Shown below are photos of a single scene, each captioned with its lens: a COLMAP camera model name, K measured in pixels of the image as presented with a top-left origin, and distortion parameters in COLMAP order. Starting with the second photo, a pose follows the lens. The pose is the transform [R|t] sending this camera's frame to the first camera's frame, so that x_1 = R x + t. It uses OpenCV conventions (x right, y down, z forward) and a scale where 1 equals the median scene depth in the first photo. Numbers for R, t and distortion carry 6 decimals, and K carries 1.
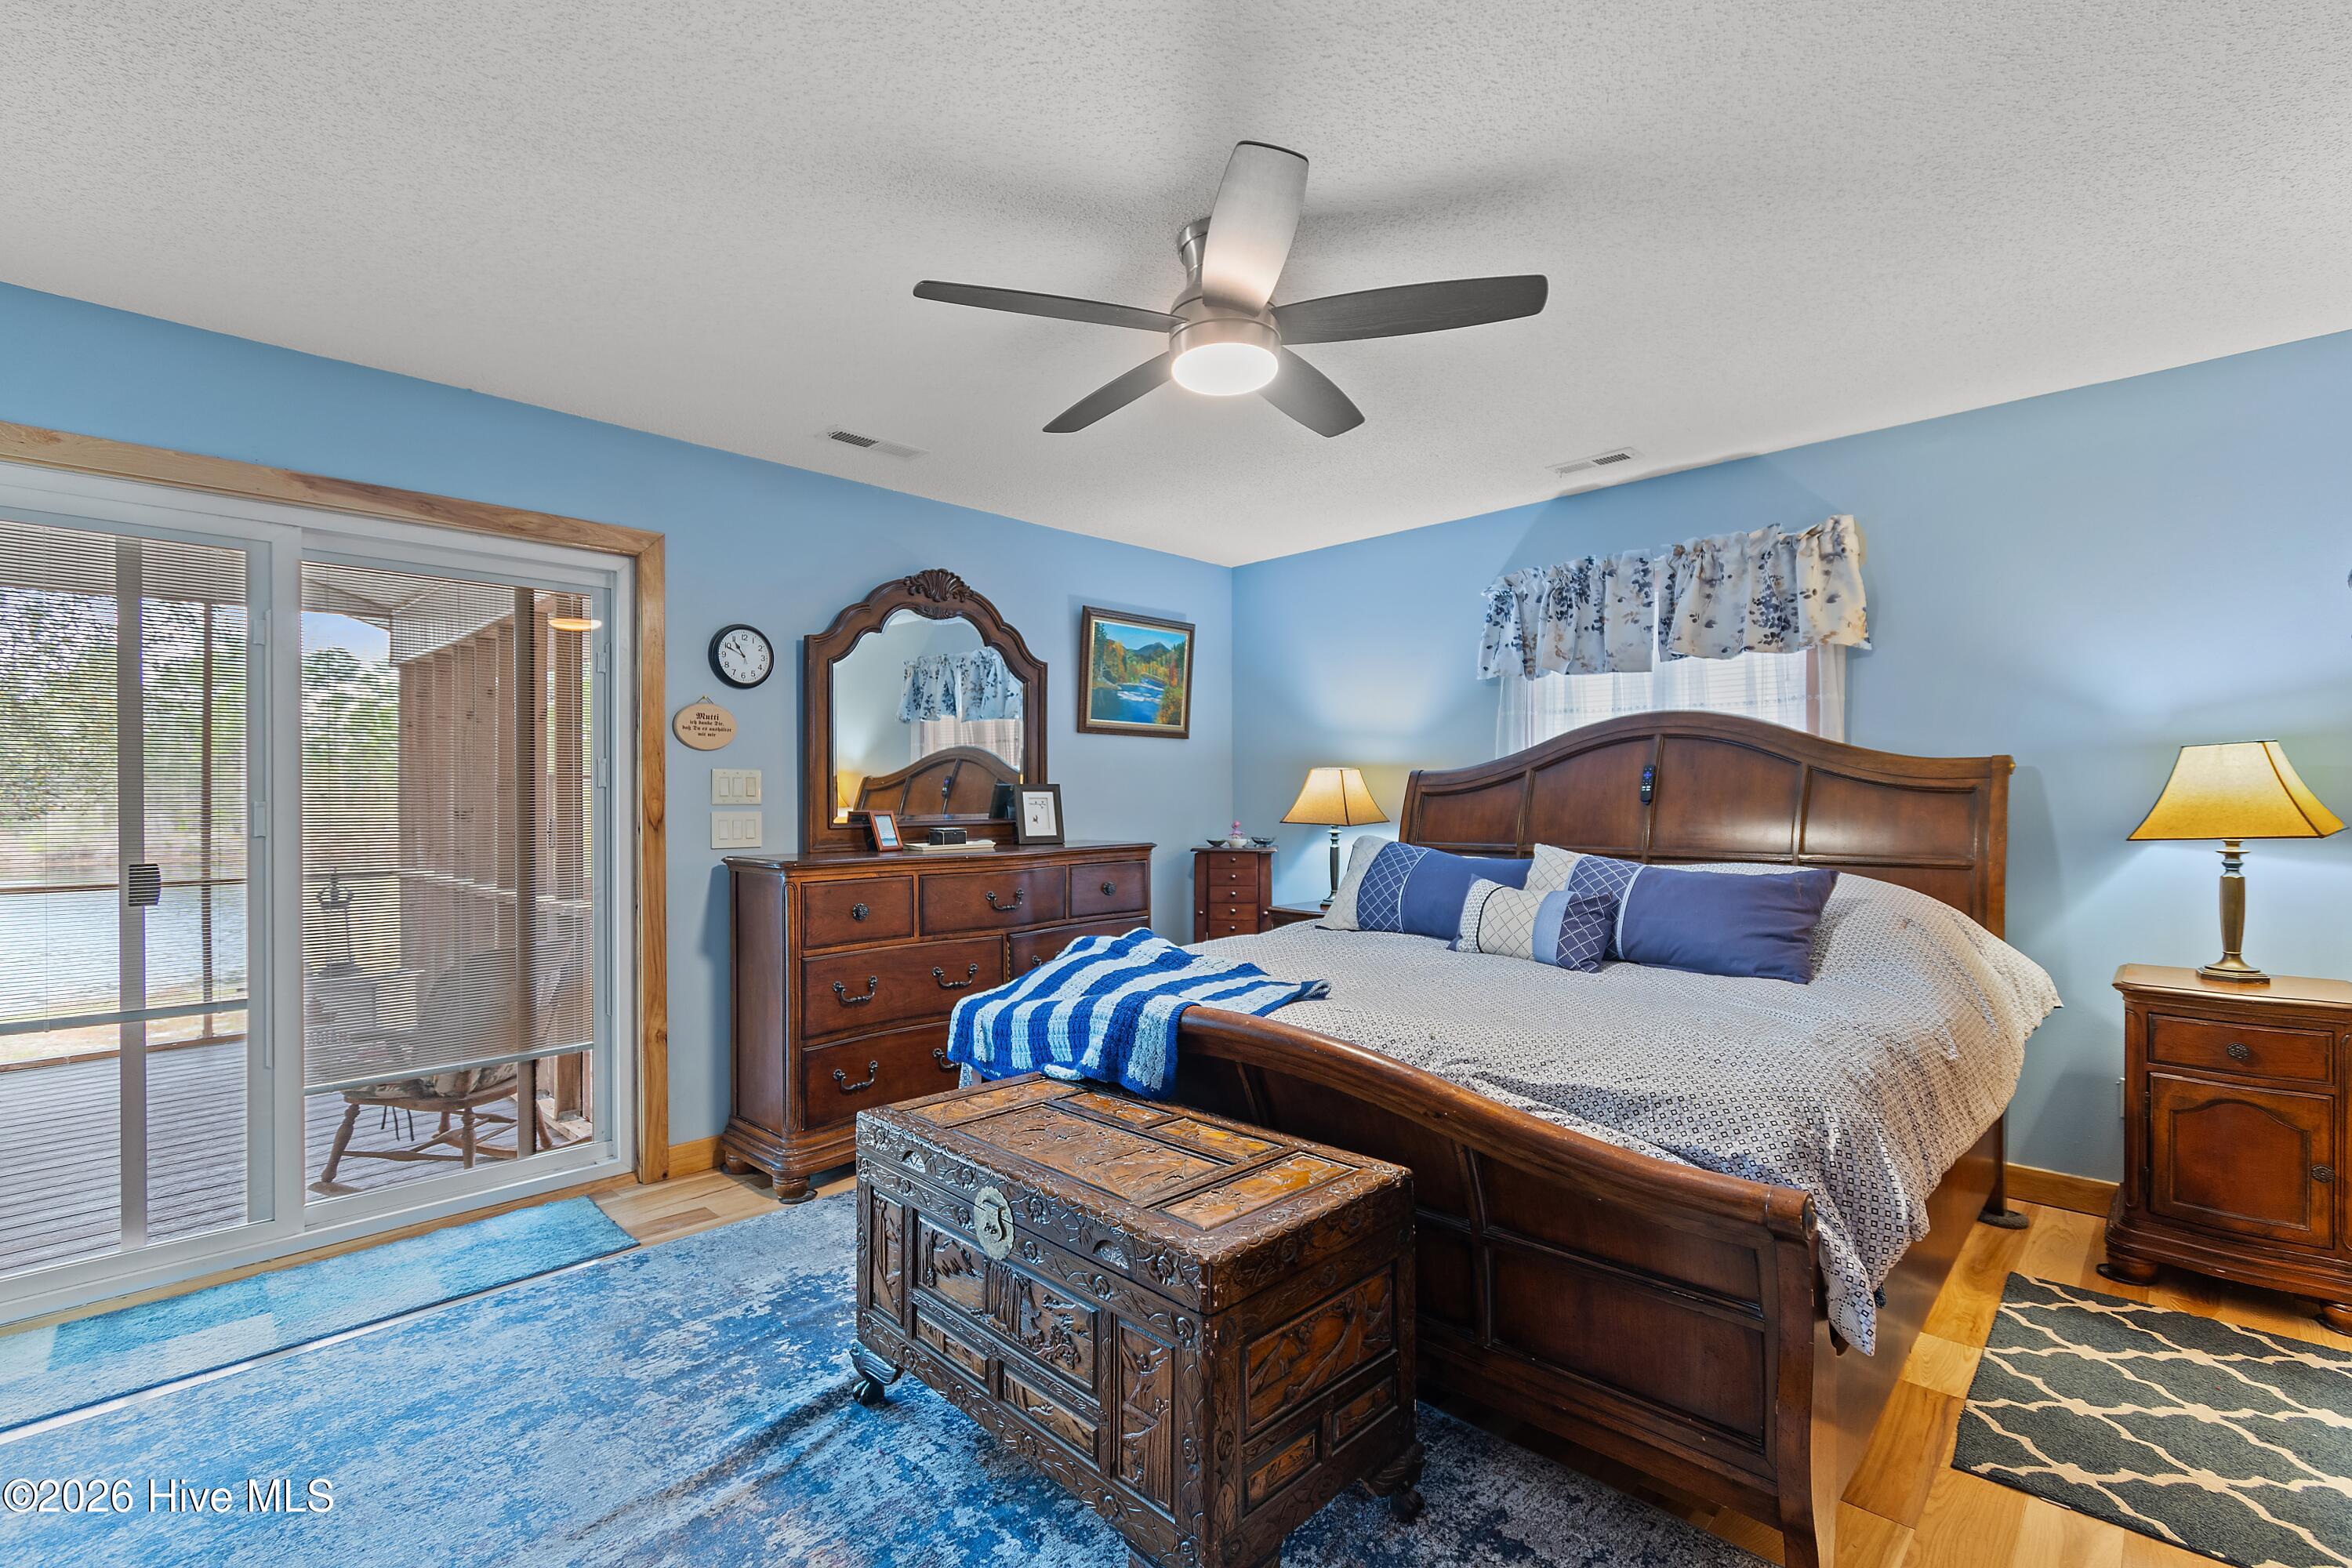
lens RADIAL K [[1039.6, 0, 1160.3], [0, 1039.6, 797.8], [0, 0, 1]] dist [0.003772, -0.001931]
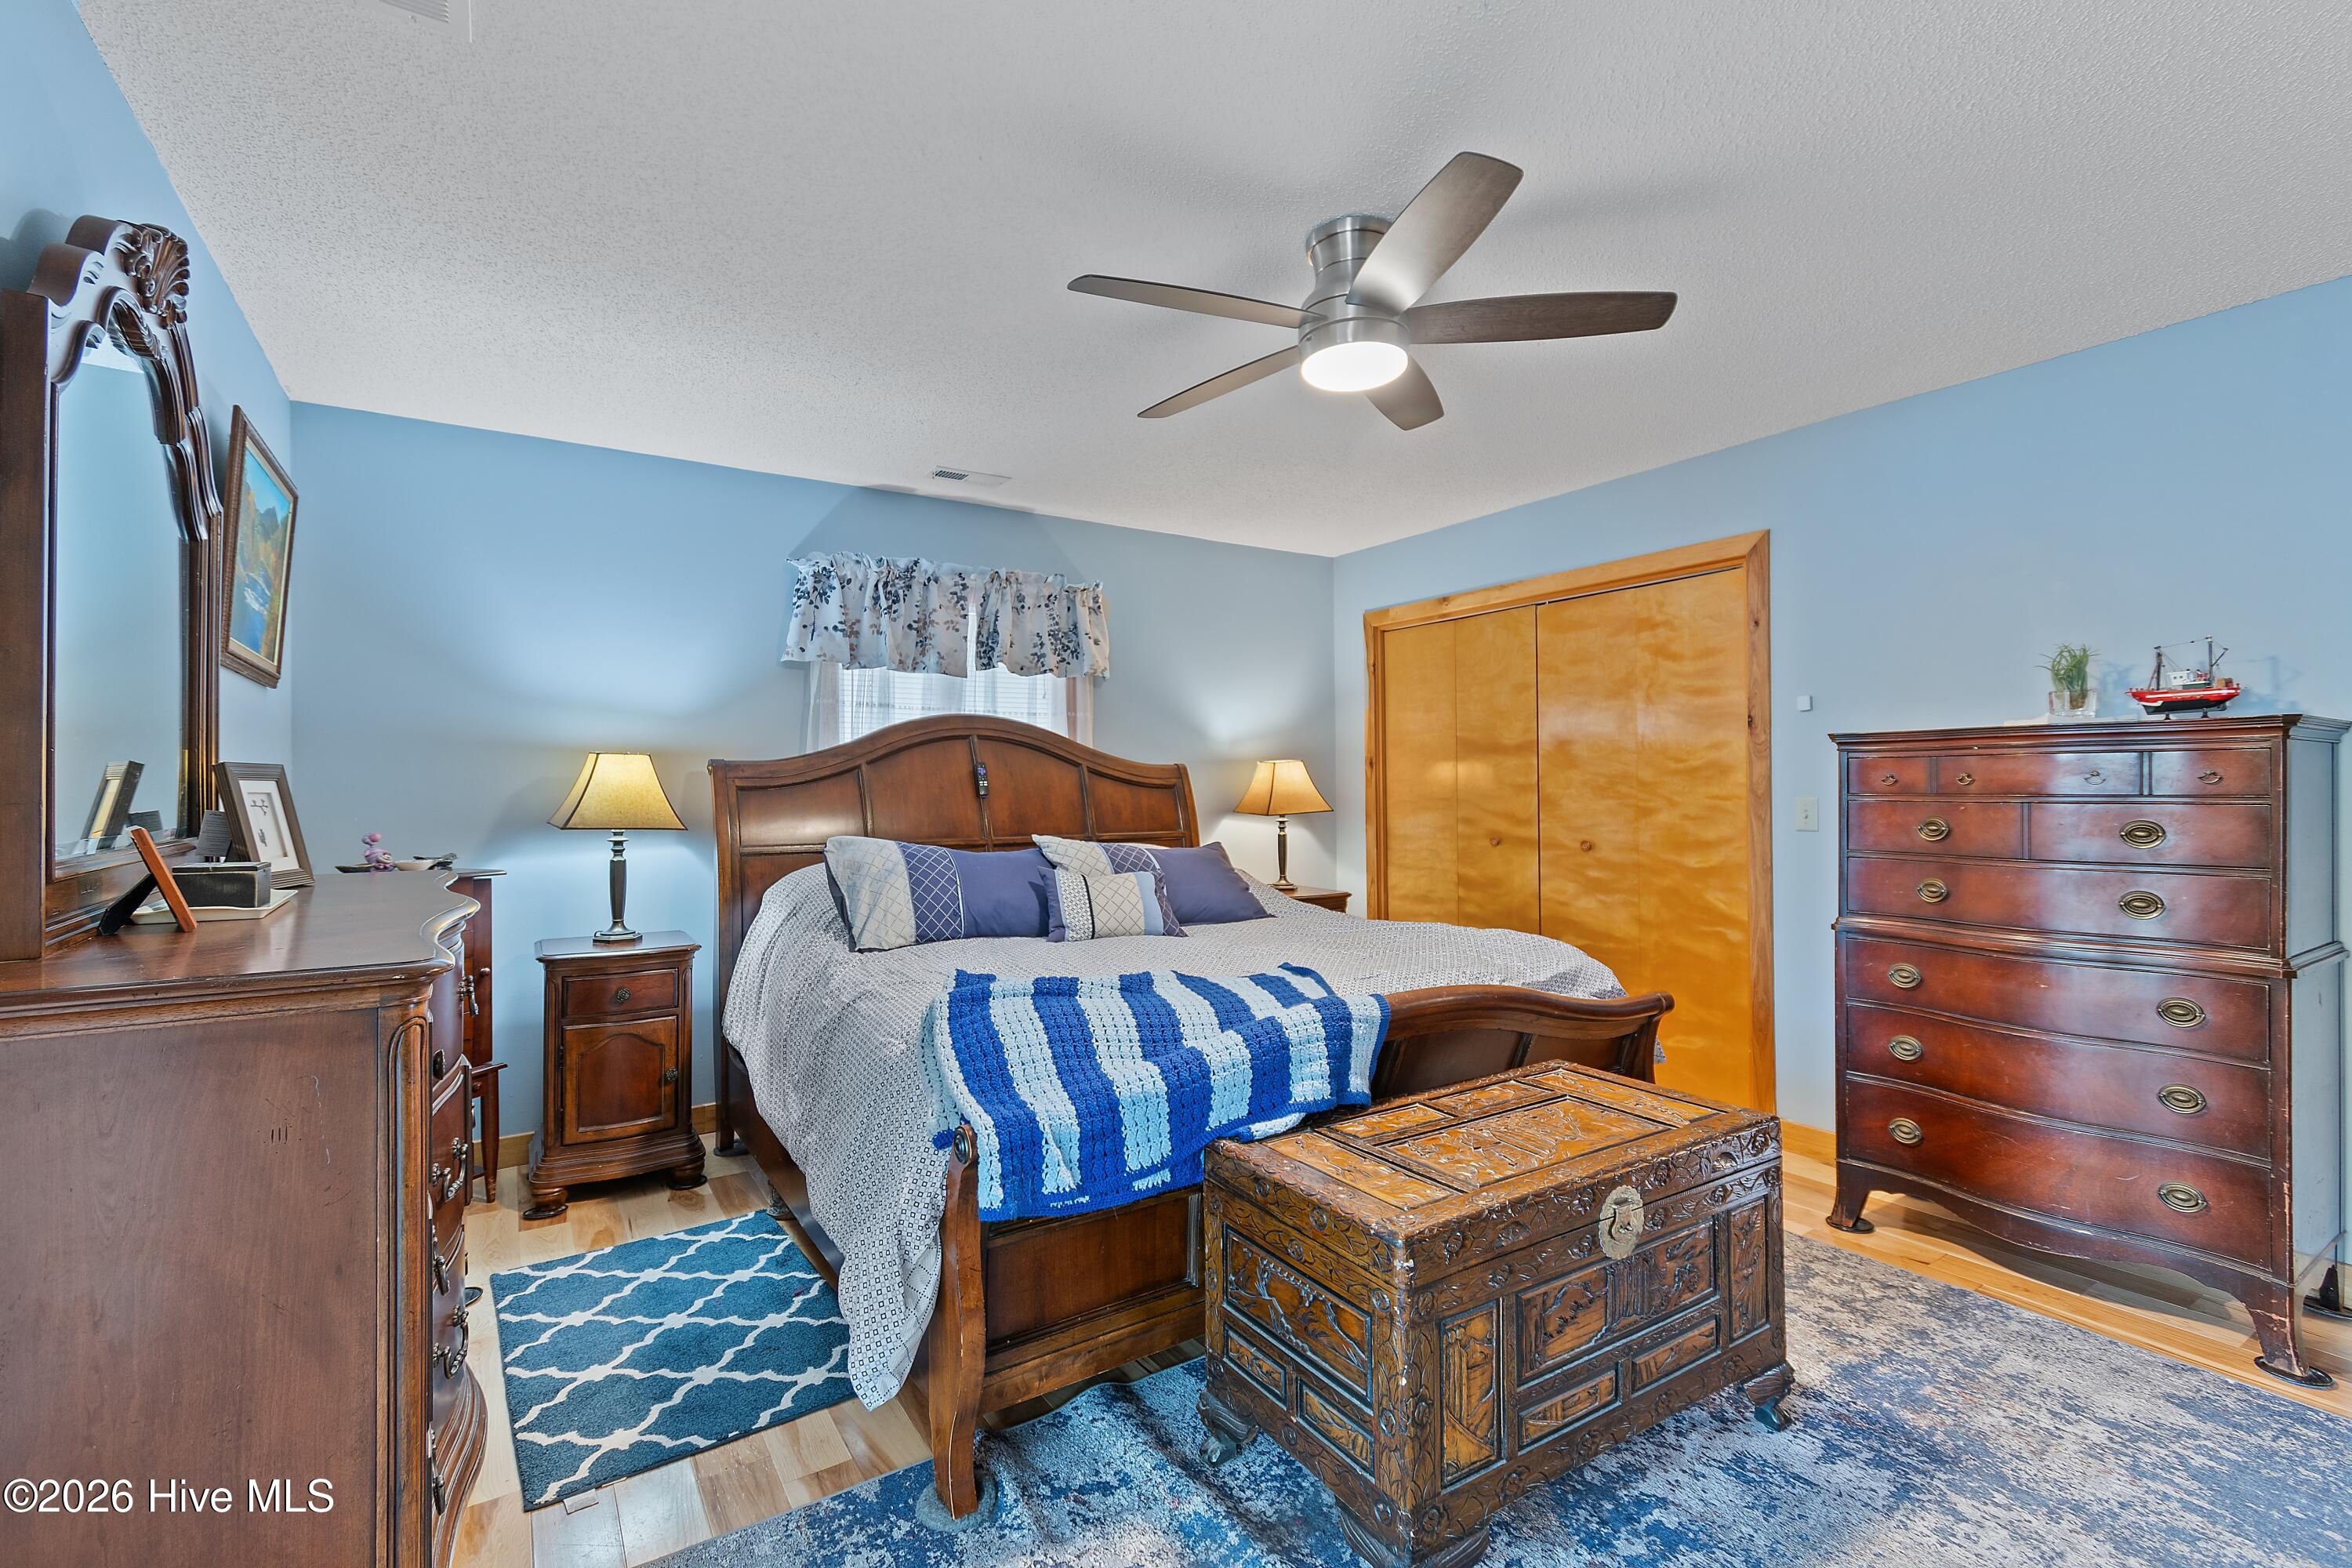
lens RADIAL K [[1039.6, 0, 1167.2], [0, 1039.6, 787.4], [0, 0, 1]] dist [0.003772, -0.001931]
pose [[0.220123, 0.006407, 0.975451, -0.548207], [0.004981, 0.999958, -0.007691, 0.004175], [-0.975459, 0.006551, 0.220082, 0.545722]]
